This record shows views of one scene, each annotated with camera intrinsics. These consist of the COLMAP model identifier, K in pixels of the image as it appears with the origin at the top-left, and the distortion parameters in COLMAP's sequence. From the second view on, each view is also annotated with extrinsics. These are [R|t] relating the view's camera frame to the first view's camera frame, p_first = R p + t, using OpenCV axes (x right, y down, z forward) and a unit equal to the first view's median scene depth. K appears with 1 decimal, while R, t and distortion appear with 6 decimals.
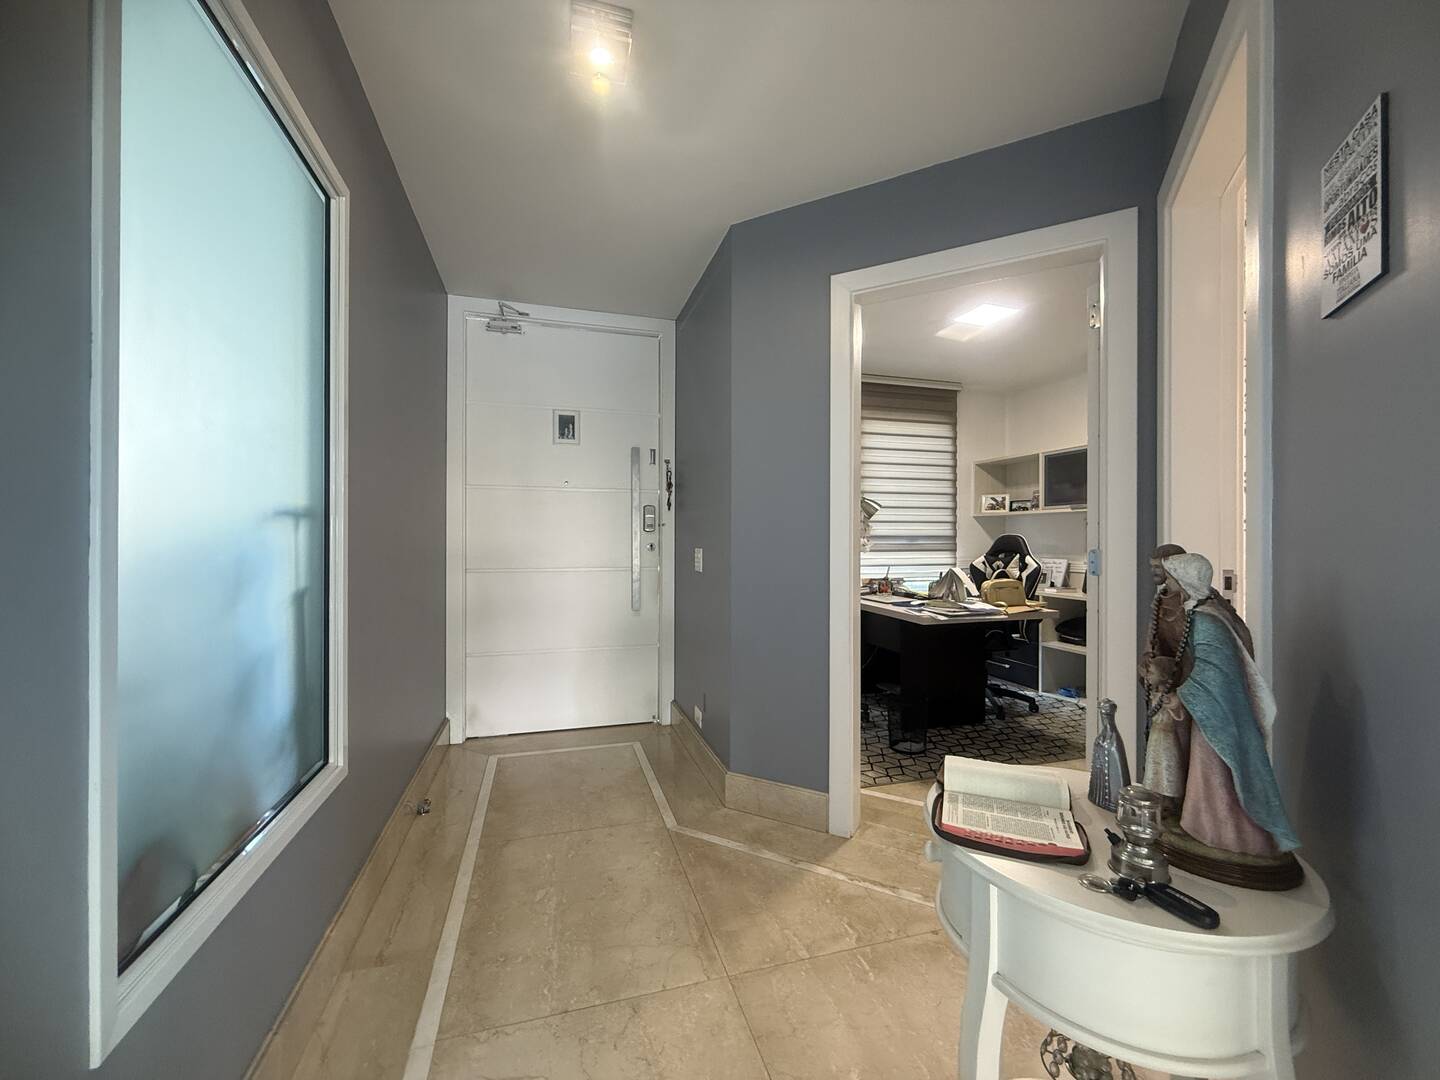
lens RADIAL K [[575.9, 0, 724.2], [0, 575.9, 539.9], [0, 0, 1]] dist [-0.000290, 0.000040]
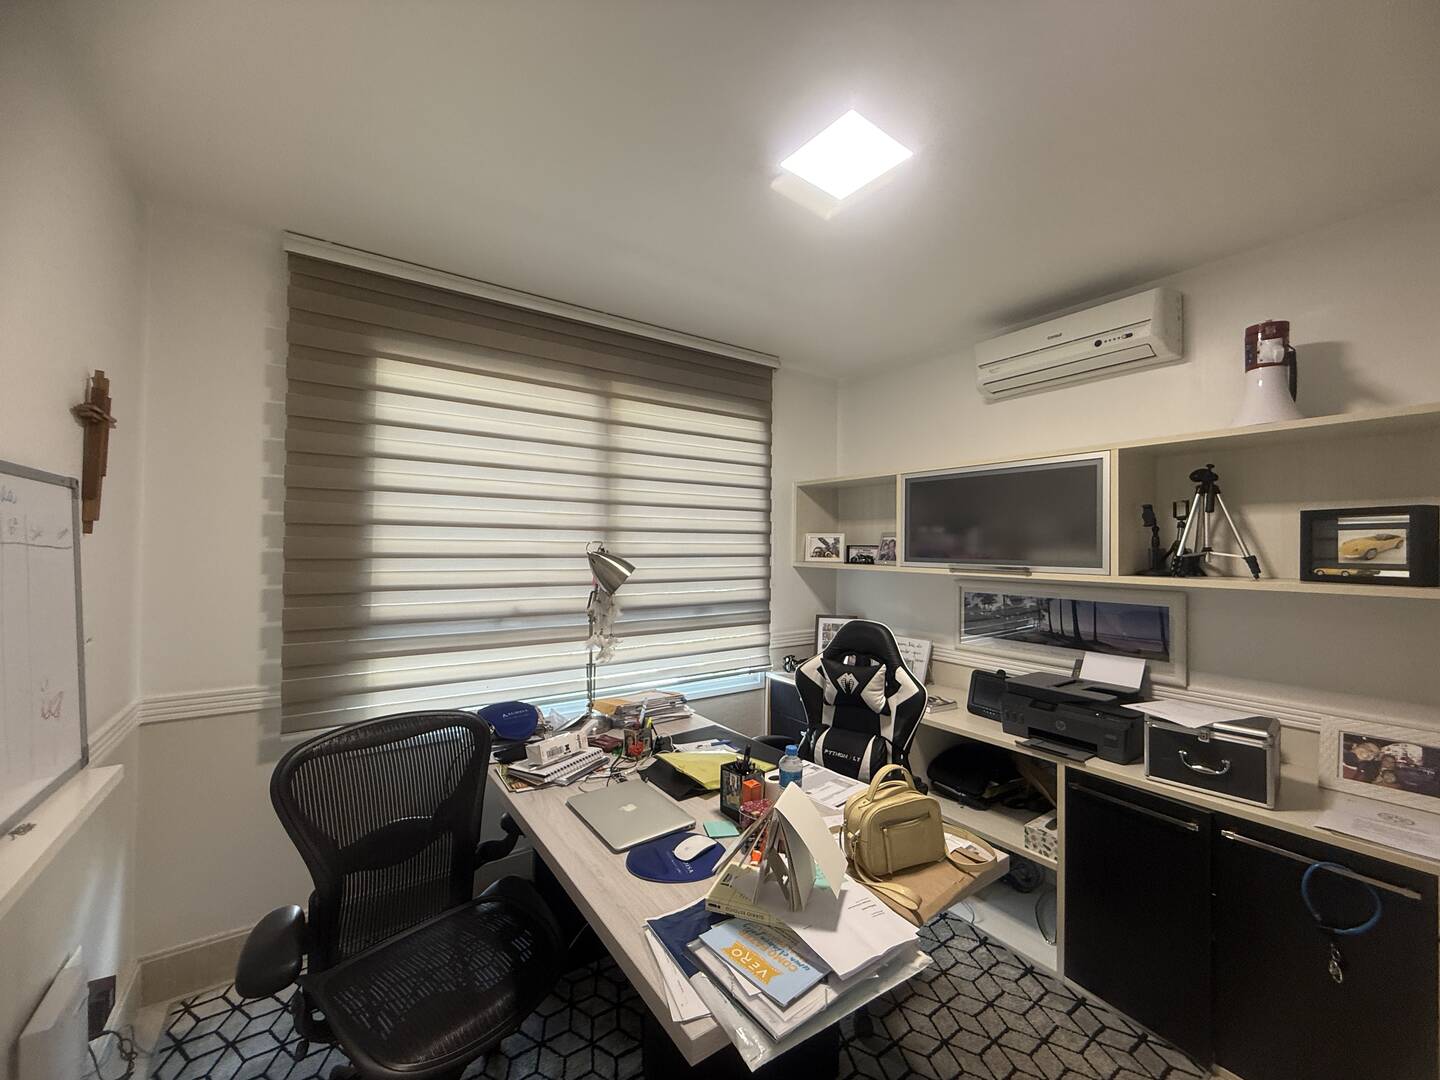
lens RADIAL K [[575.9, 0, 721.6], [0, 575.9, 544.2], [0, 0, 1]] dist [-0.000290, 0.000040]
pose [[0.950390, 0.008229, 0.310951, 0.159699], [-0.006369, 0.999955, -0.006996, -0.063201], [-0.310995, 0.004669, 0.950400, 0.425455]]
